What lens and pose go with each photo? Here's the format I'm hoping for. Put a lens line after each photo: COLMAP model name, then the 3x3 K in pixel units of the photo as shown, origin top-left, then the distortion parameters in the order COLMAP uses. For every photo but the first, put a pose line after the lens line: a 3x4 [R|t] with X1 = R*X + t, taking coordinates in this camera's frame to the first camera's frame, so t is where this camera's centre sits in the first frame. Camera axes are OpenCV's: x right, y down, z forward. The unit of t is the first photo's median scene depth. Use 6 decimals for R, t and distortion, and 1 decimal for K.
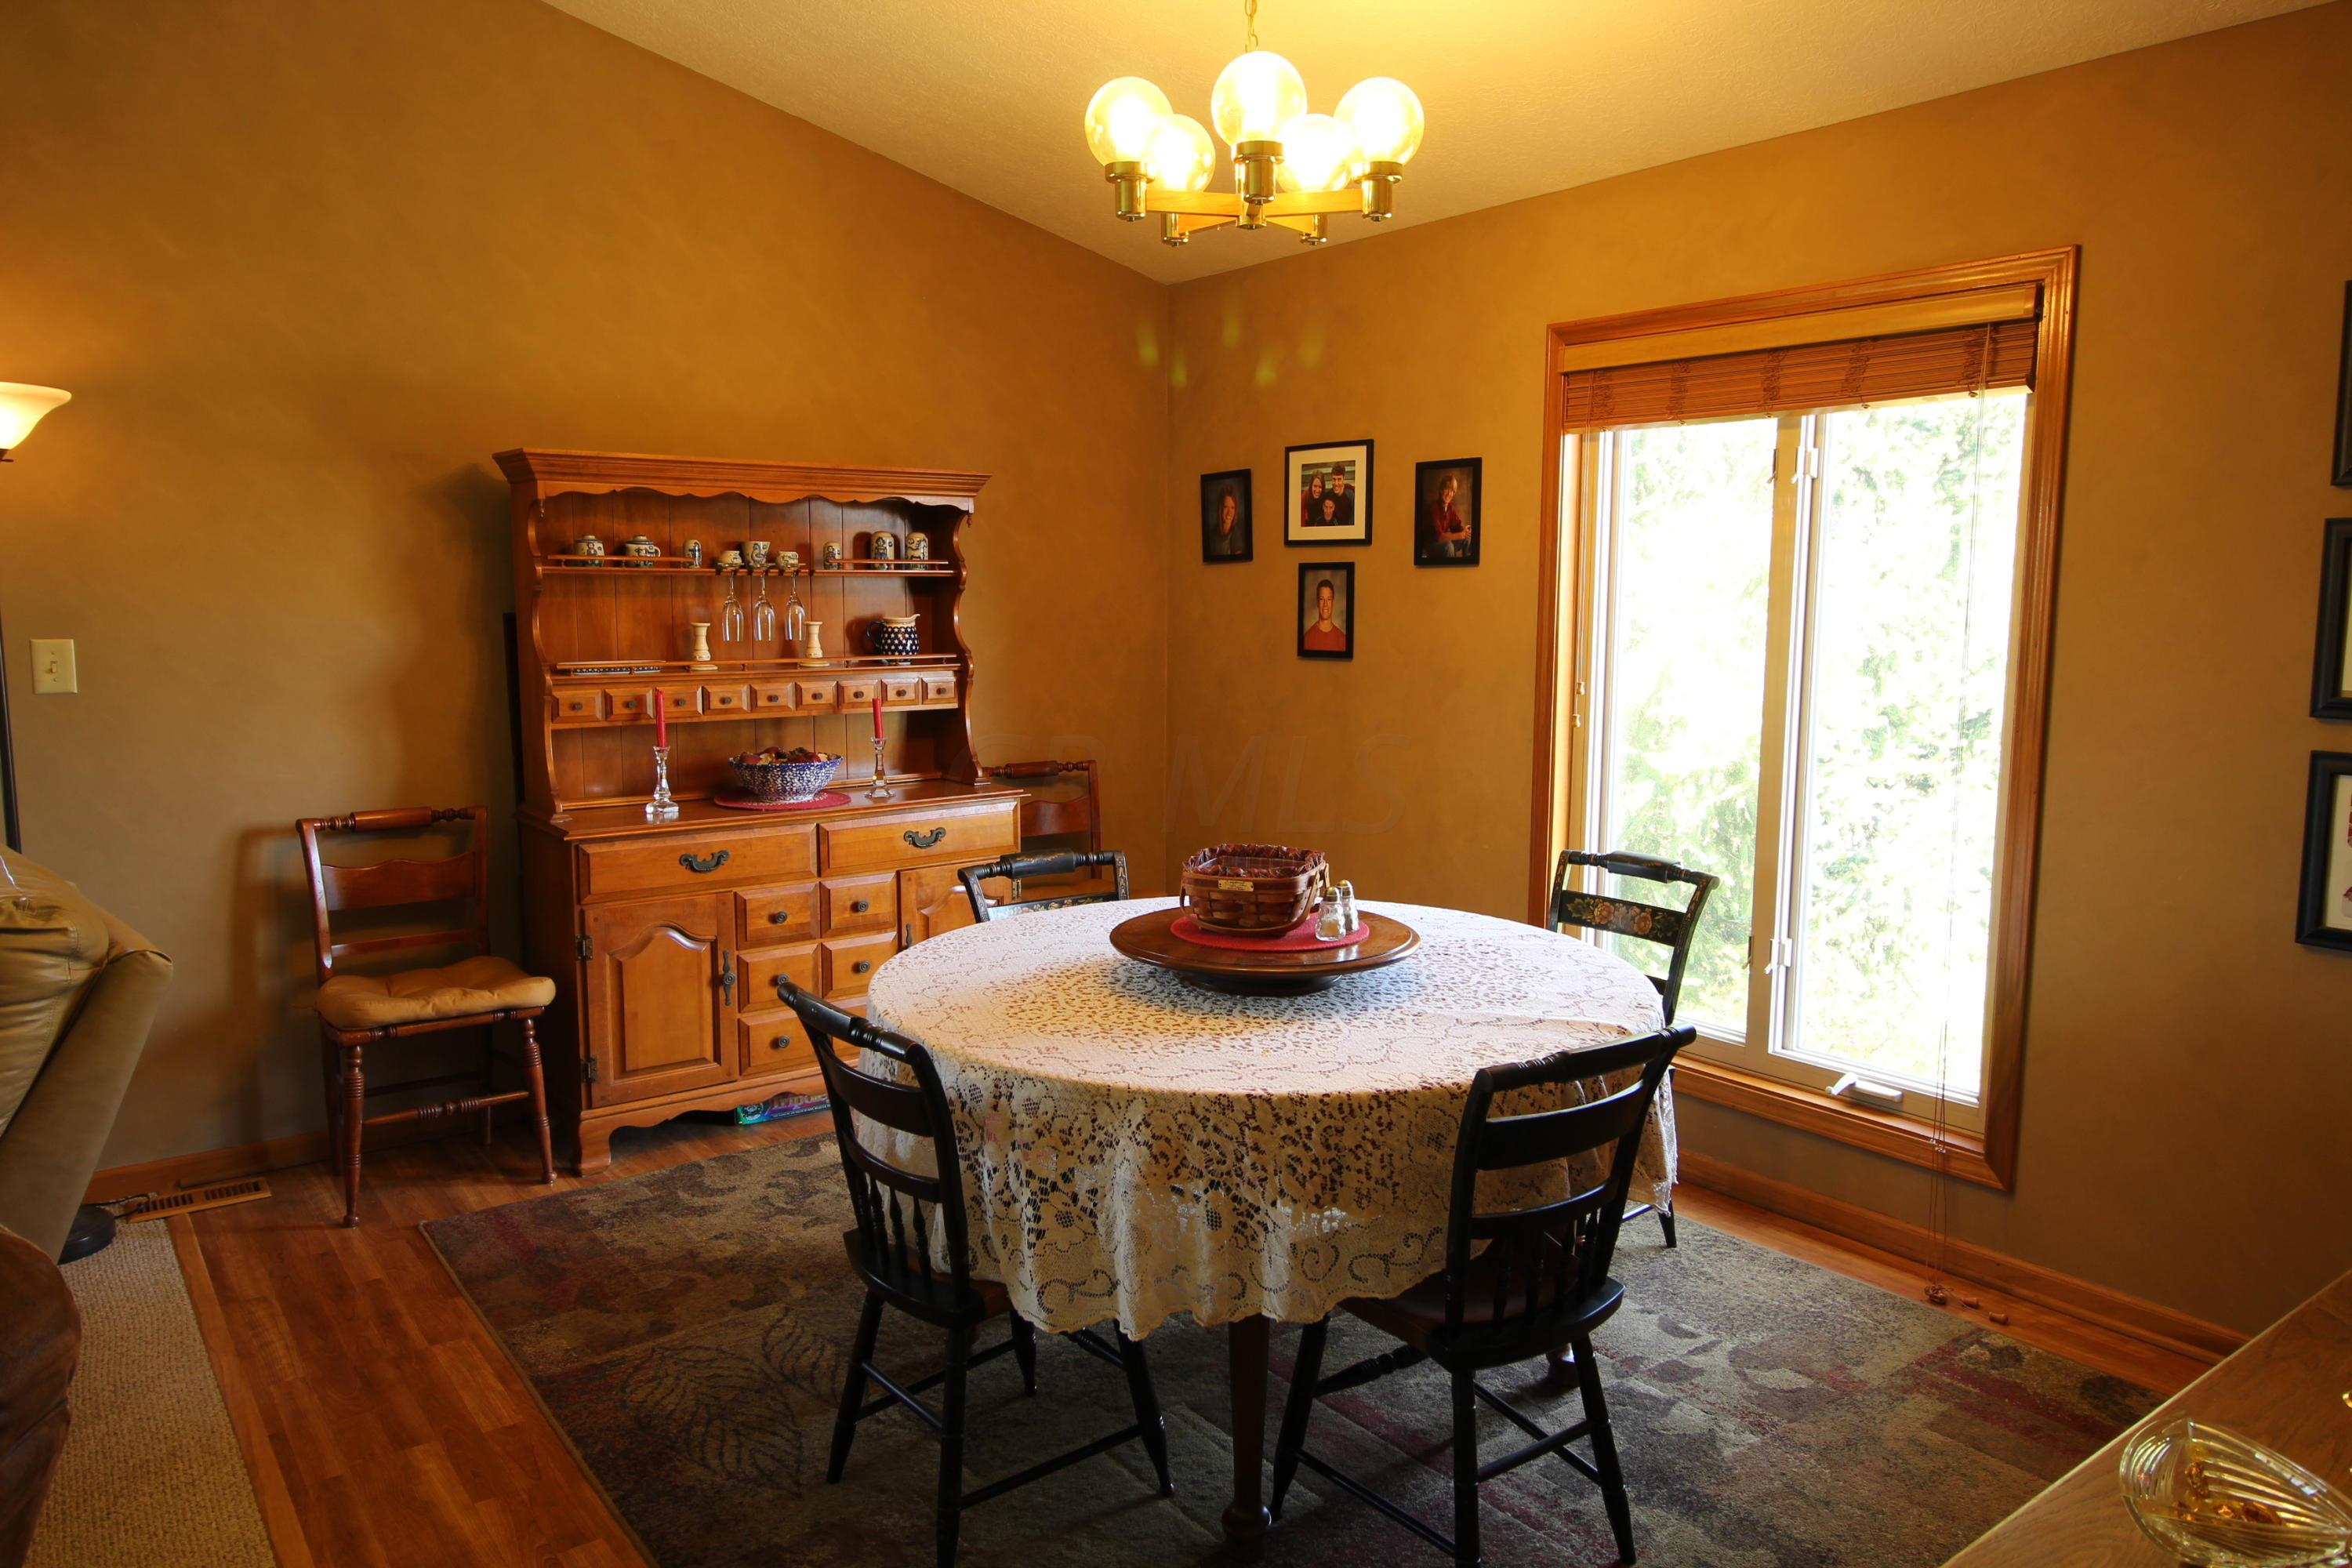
lens RADIAL K [[1575.6, 0, 1176.0], [0, 1575.6, 784.0], [0, 0, 1]] dist [0.021070, -0.033745]
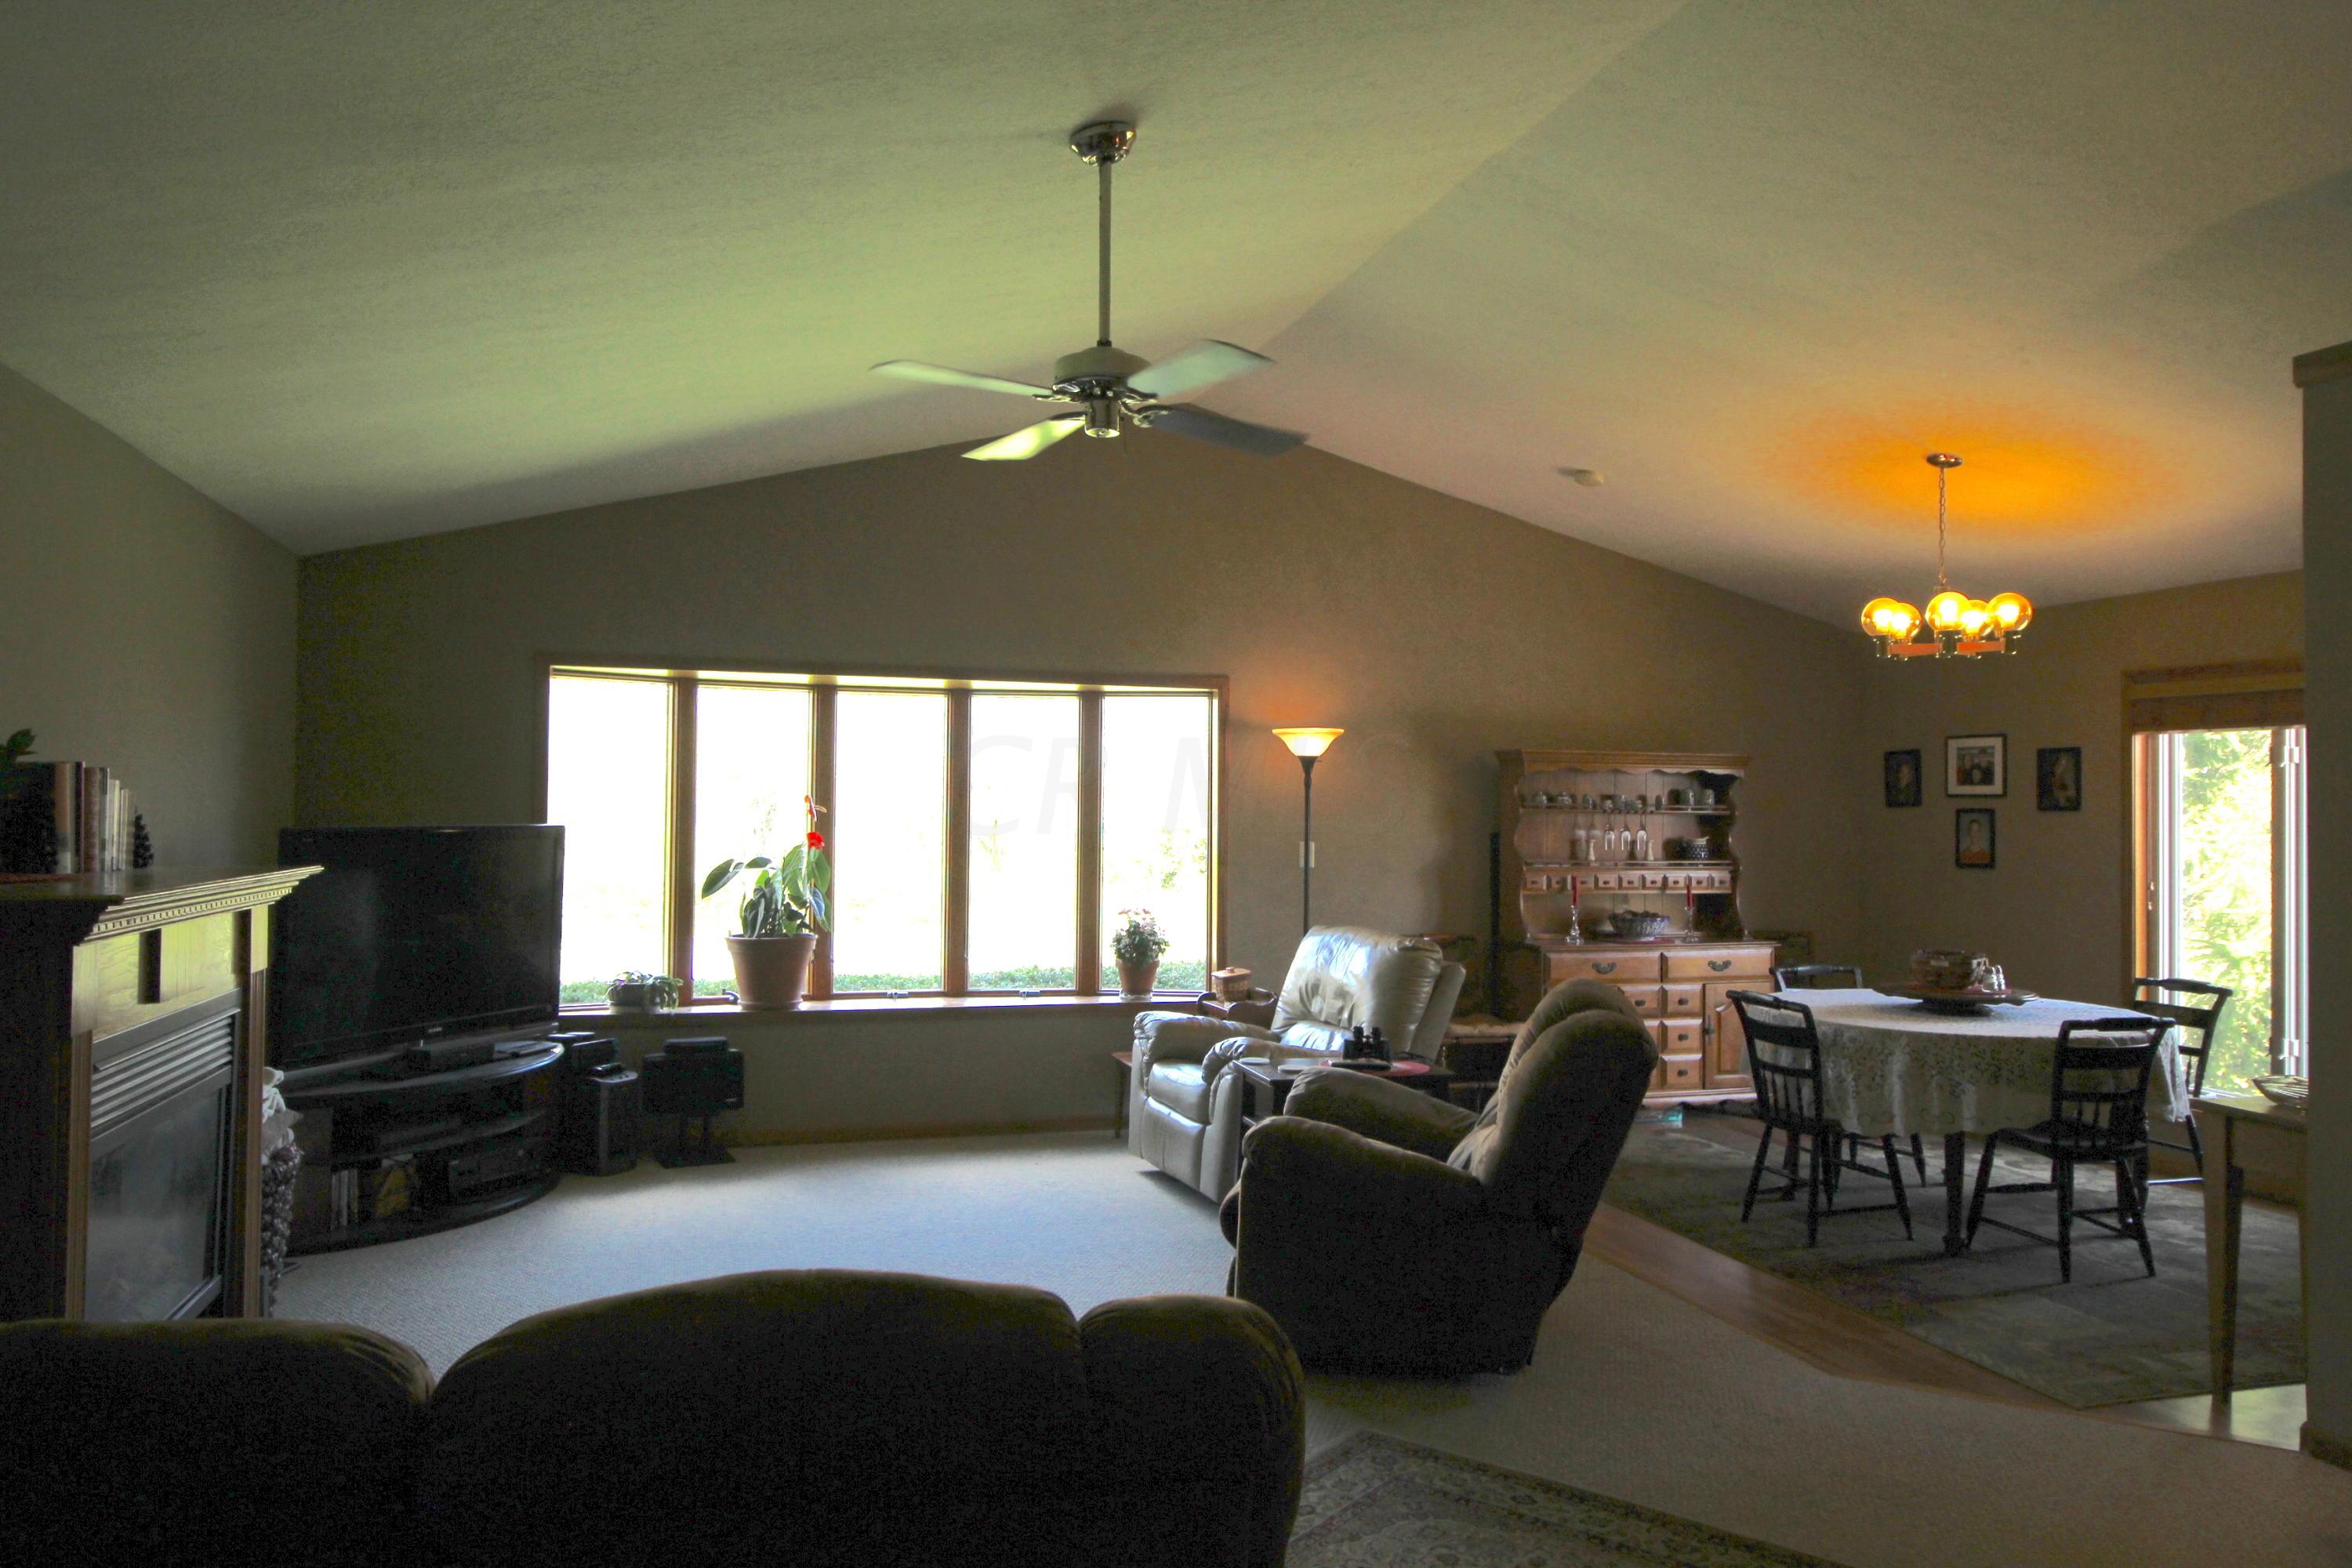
lens RADIAL K [[1575.6, 0, 1176.0], [0, 1575.6, 784.0], [0, 0, 1]] dist [0.021070, -0.033745]
pose [[0.936078, 0.001085, -0.351790, -0.110698], [-0.052093, 0.989398, -0.135565, 0.105305], [0.347914, 0.145225, 0.926210, -0.856470]]
